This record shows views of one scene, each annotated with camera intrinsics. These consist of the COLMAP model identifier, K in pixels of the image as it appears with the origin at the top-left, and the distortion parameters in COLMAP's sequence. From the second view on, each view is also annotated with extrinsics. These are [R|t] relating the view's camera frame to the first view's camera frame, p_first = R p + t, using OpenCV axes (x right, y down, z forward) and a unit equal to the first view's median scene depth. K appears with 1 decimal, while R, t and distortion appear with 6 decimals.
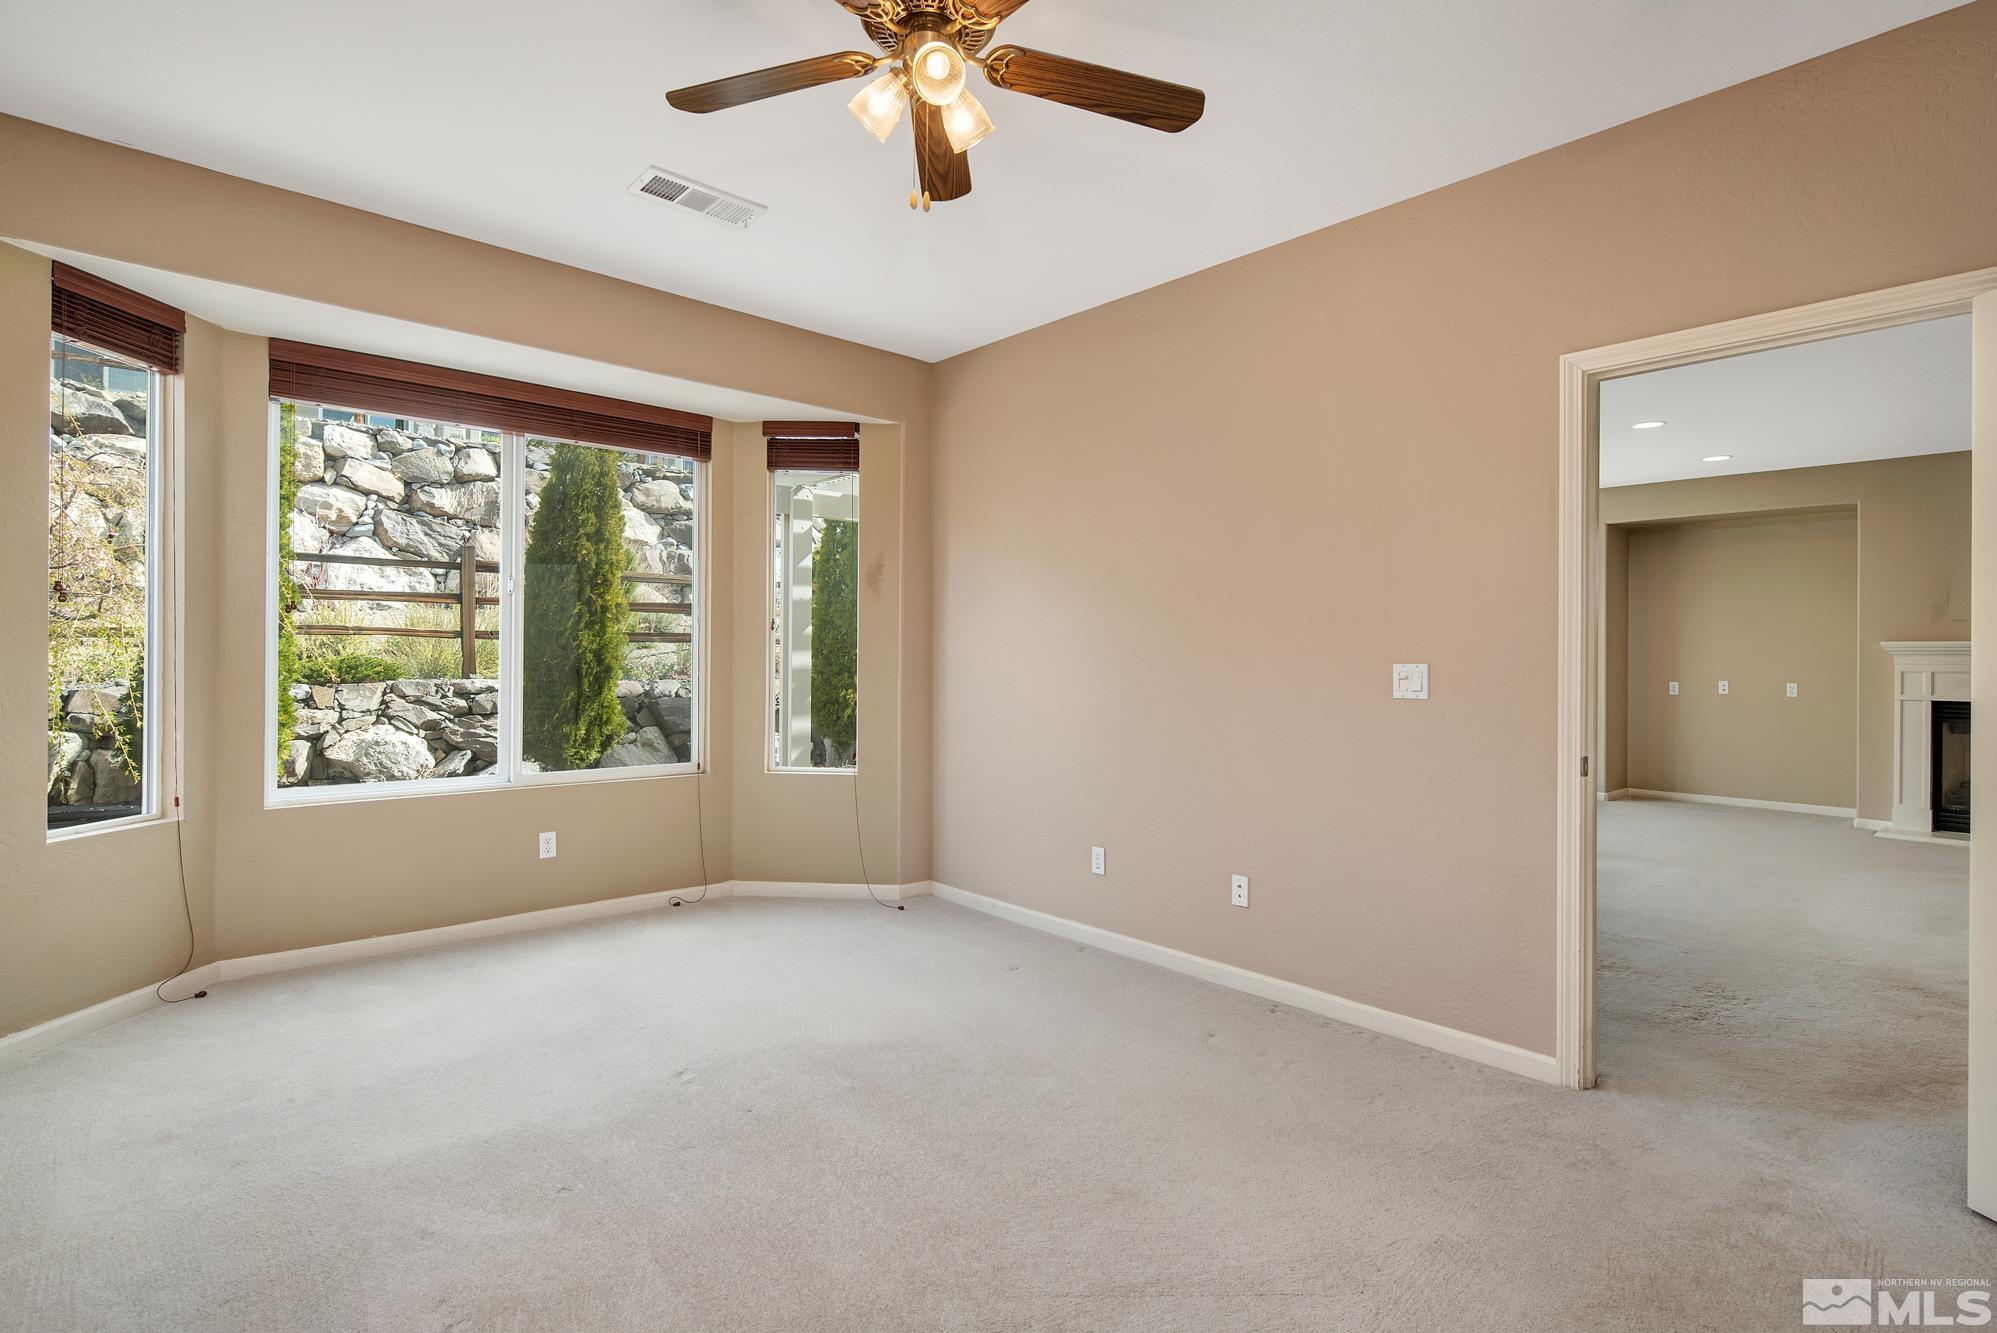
lens RADIAL K [[977.9, 0, 987.7], [0, 977.9, 653.6], [0, 0, 1]] dist [-0.002295, -0.000261]
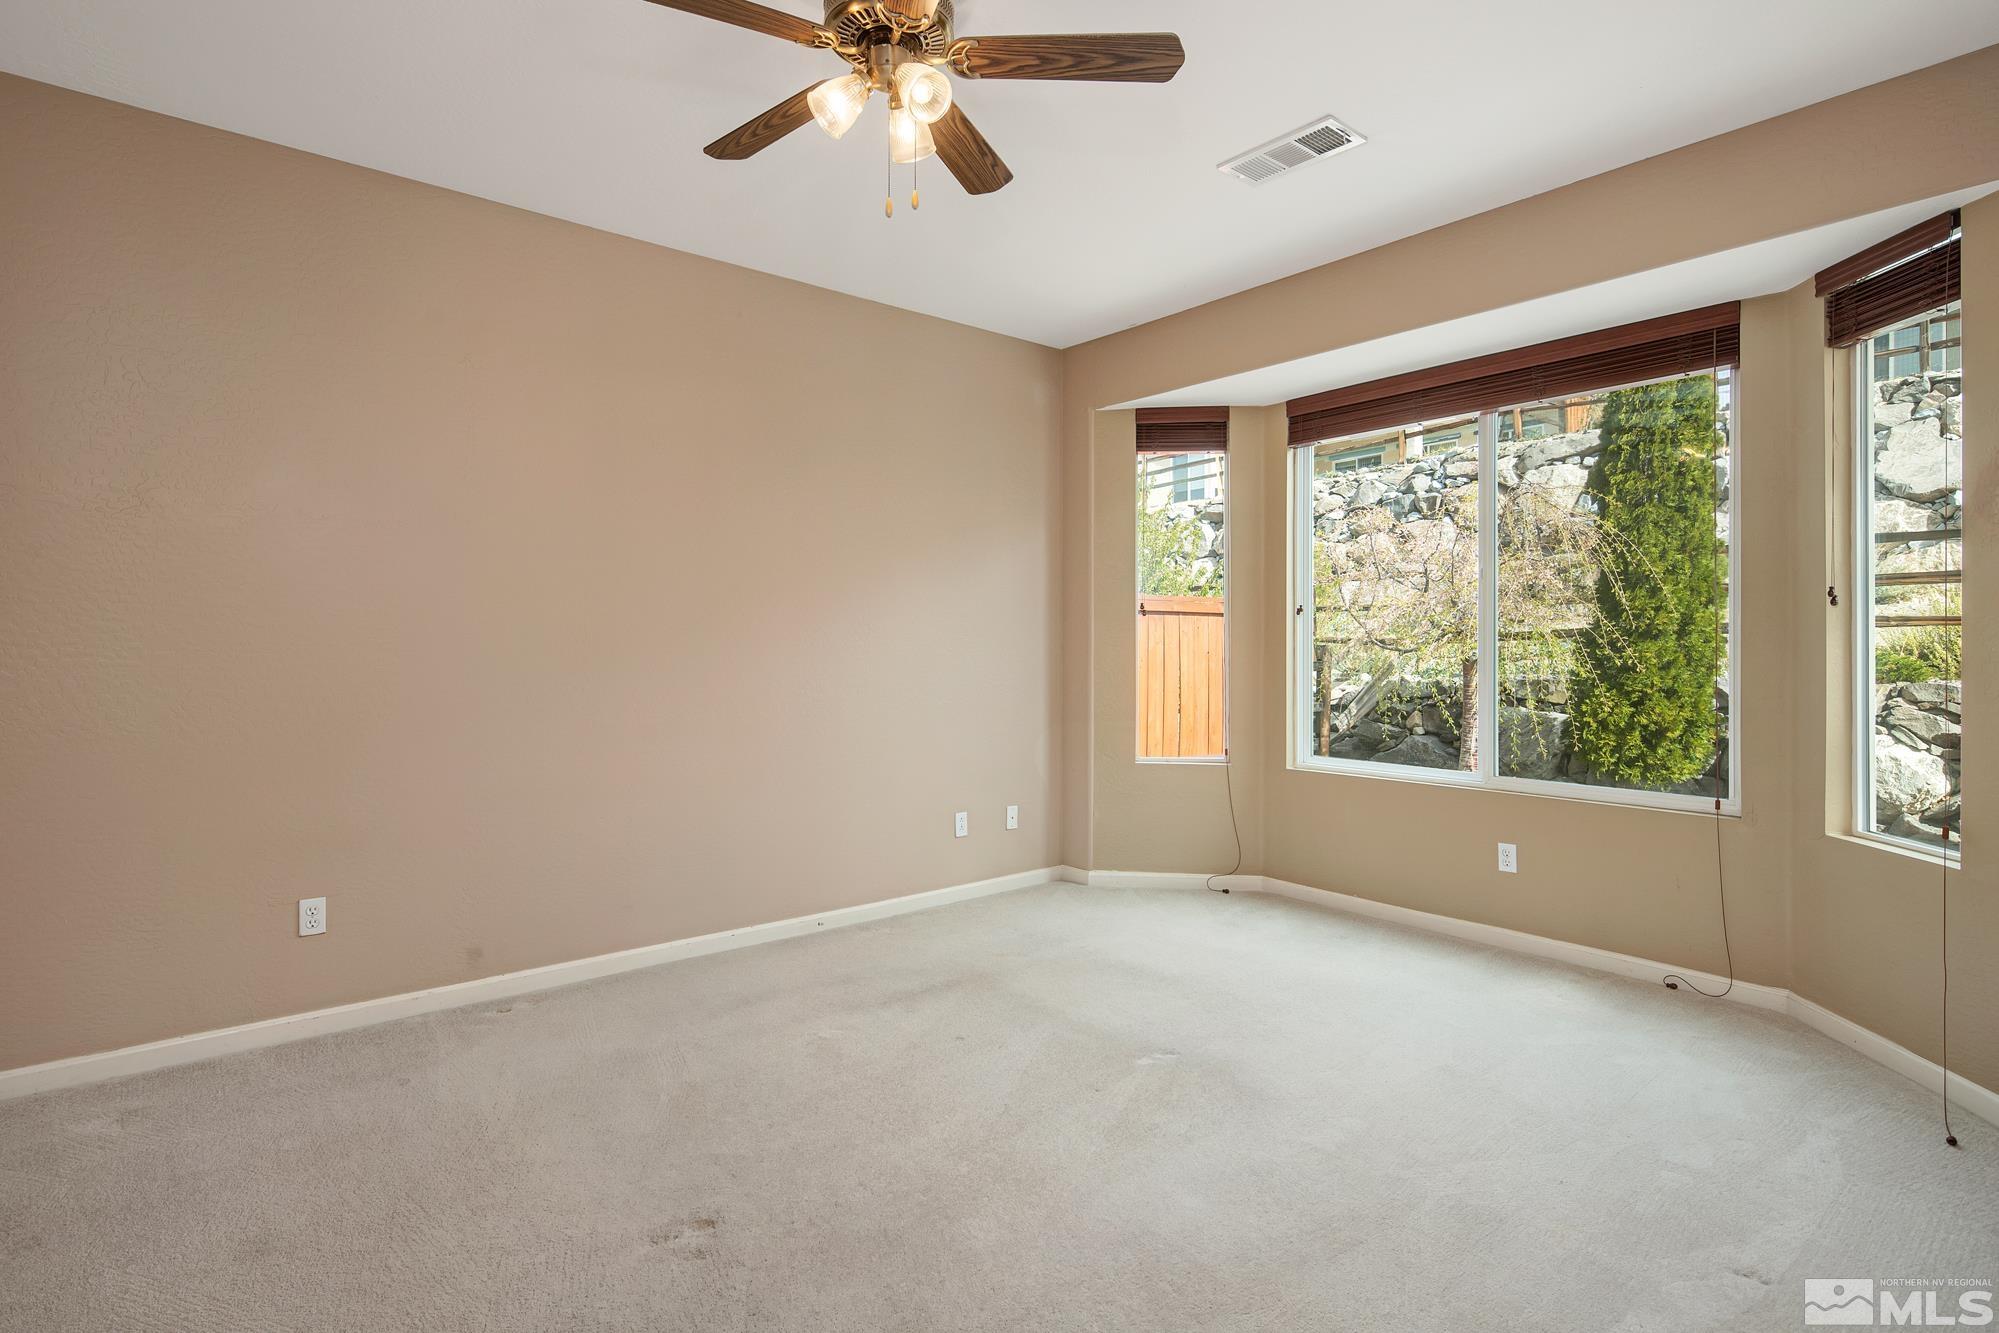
lens RADIAL K [[978.9, 0, 989.1], [0, 978.9, 655.8], [0, 0, 1]] dist [-0.002295, -0.000261]
pose [[-0.044027, 0.003266, -0.999025, 0.424746], [0.001640, 0.999994, 0.003197, 0.004203], [0.999029, -0.001497, -0.044032, 0.501852]]
